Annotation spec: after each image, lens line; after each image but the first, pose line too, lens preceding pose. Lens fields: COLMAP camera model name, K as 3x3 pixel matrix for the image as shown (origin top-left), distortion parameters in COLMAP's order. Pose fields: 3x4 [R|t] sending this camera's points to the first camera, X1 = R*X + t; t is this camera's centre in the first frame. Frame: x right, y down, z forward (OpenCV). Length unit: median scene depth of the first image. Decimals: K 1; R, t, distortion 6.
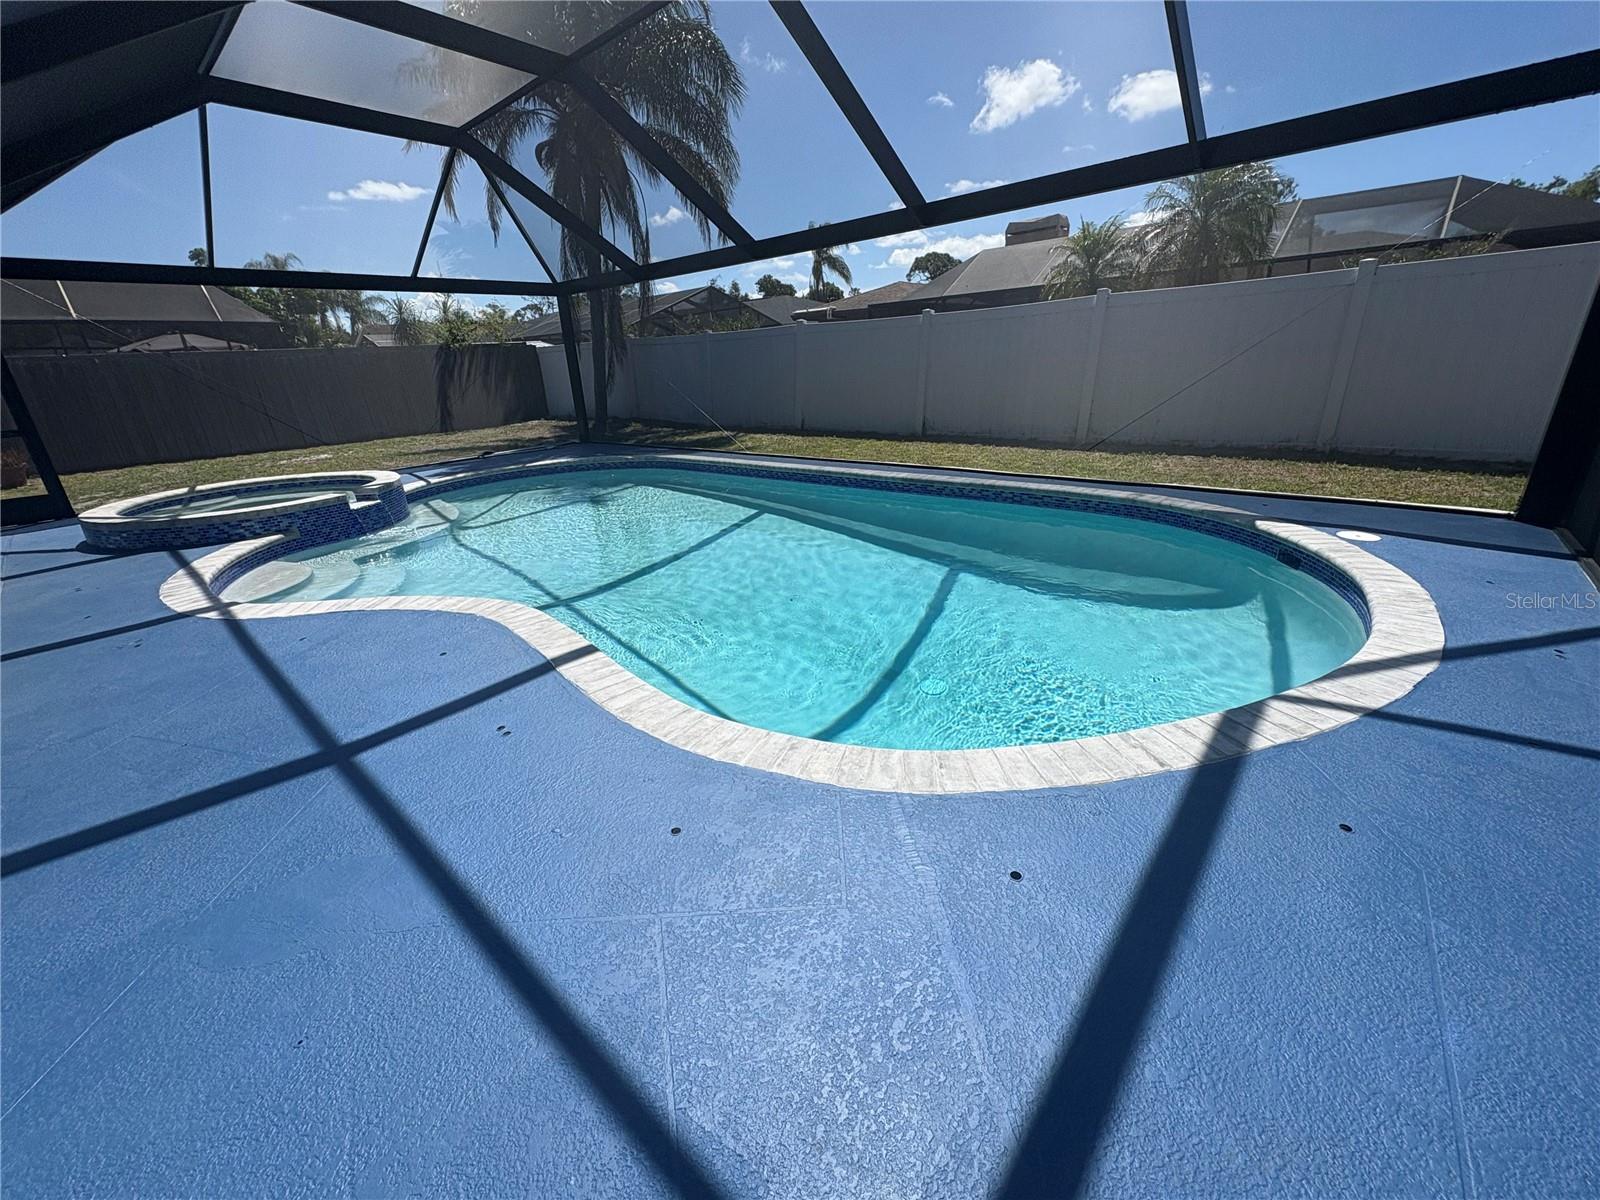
lens RADIAL K [[641.2, 0, 798.7], [0, 641.2, 601.3], [0, 0, 1]] dist [-0.001505, 0.000340]
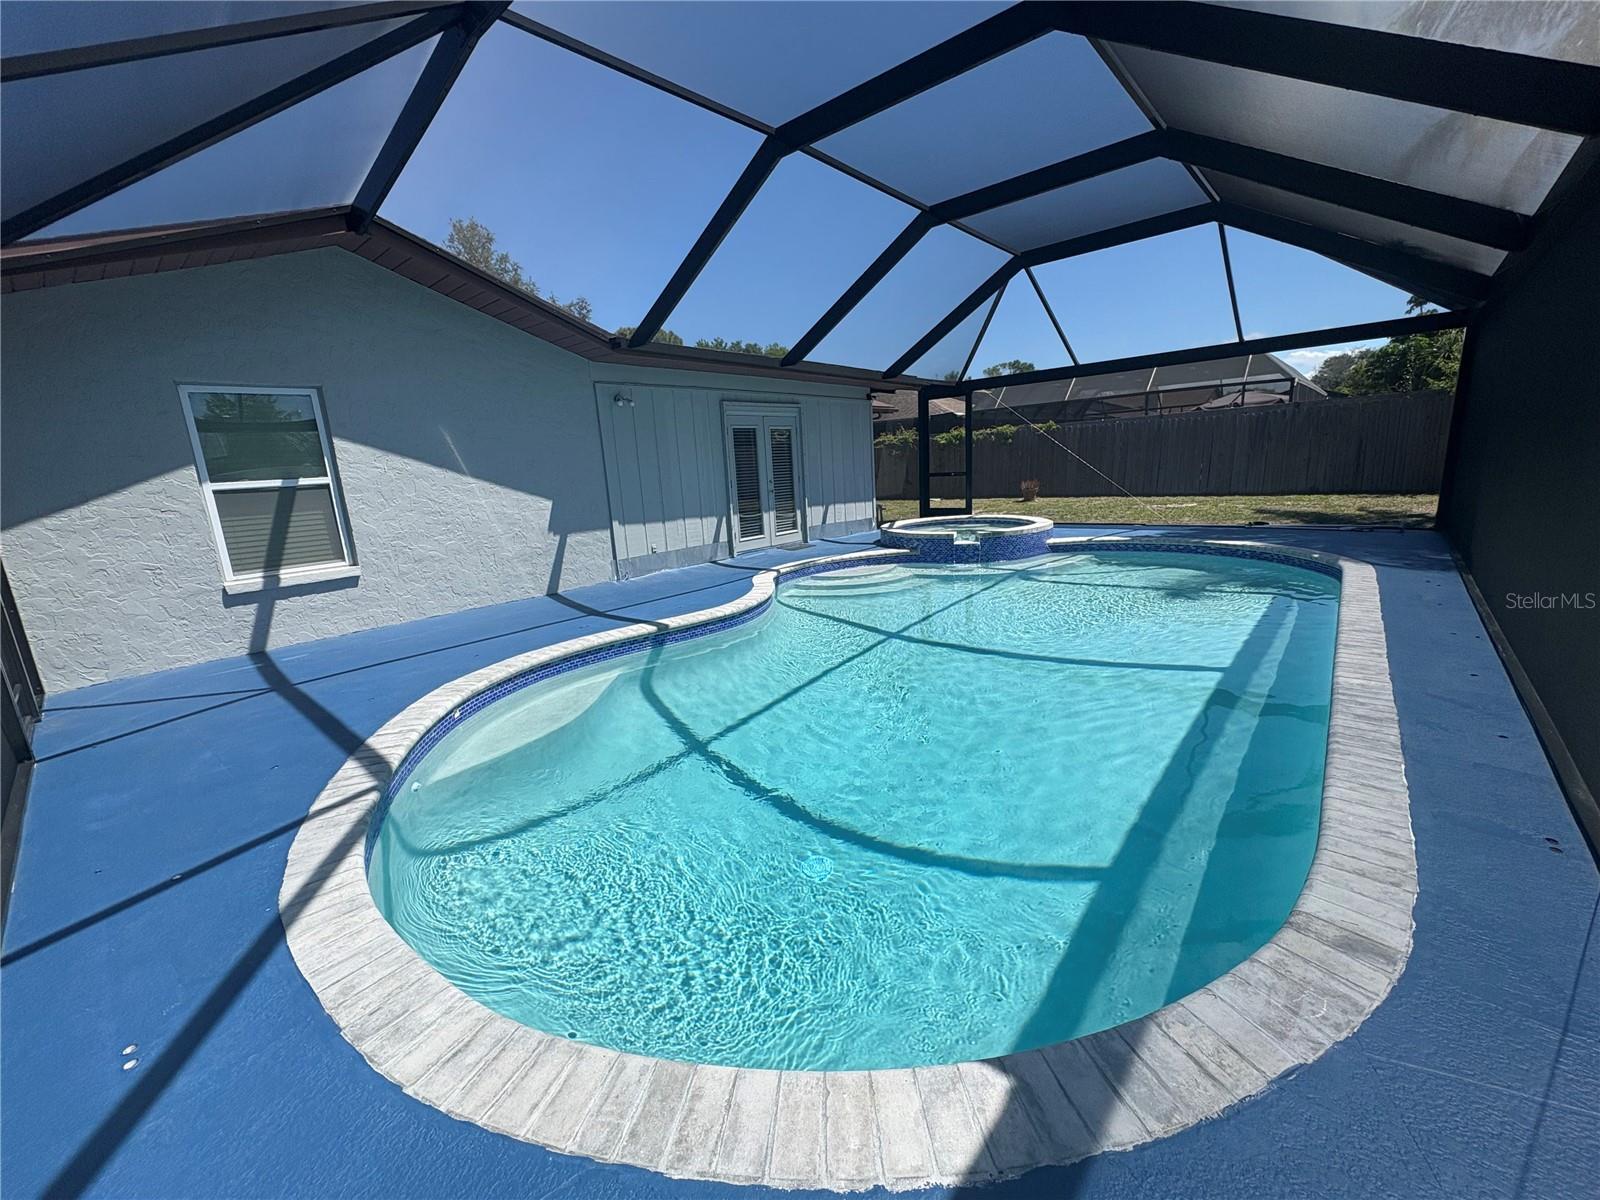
lens RADIAL K [[641.2, 0, 798.7], [0, 641.2, 601.3], [0, 0, 1]] dist [-0.001505, 0.000340]
pose [[0.005768, 0.252288, -0.967635, 1.771260], [-0.304561, 0.922122, 0.238606, -0.660640], [0.952475, 0.293328, 0.082156, 1.523426]]
